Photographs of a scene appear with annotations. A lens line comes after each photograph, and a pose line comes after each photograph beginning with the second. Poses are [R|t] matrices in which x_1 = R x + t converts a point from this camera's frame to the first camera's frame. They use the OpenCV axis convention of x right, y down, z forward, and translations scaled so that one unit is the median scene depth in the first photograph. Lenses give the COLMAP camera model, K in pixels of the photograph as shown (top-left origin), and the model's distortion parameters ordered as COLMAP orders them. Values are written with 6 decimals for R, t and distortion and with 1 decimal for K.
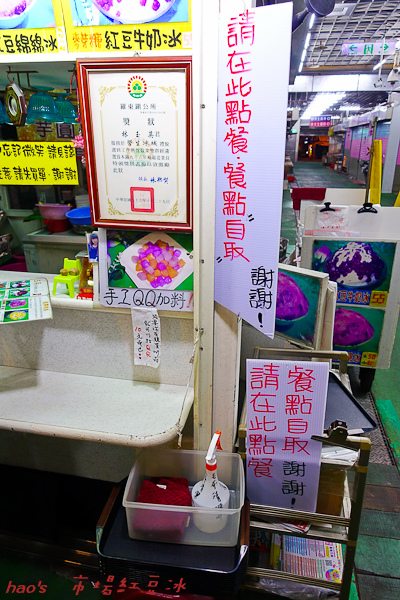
lens RADIAL K [[412.8, 0, 200.0], [0, 412.8, 300.0], [0, 0, 1]] dist [-0.000471, -0.005710]
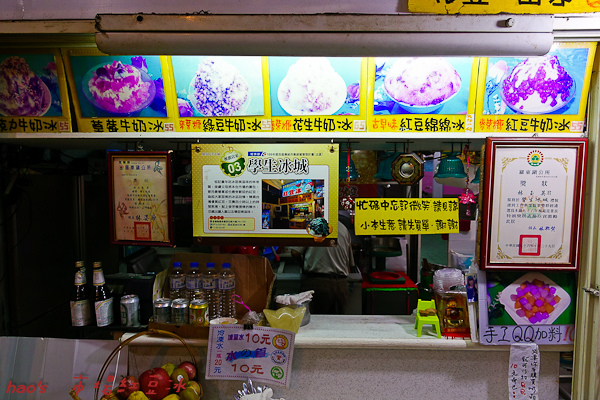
lens RADIAL K [[412.8, 0, 300.0], [0, 412.8, 200.0], [0, 0, 1]] dist [-0.000471, -0.005710]
pose [[0.988113, -0.014996, 0.152995, -0.957225], [0.060966, 0.951848, -0.300446, -0.054808], [-0.141123, 0.306202, 0.941448, -0.039913]]
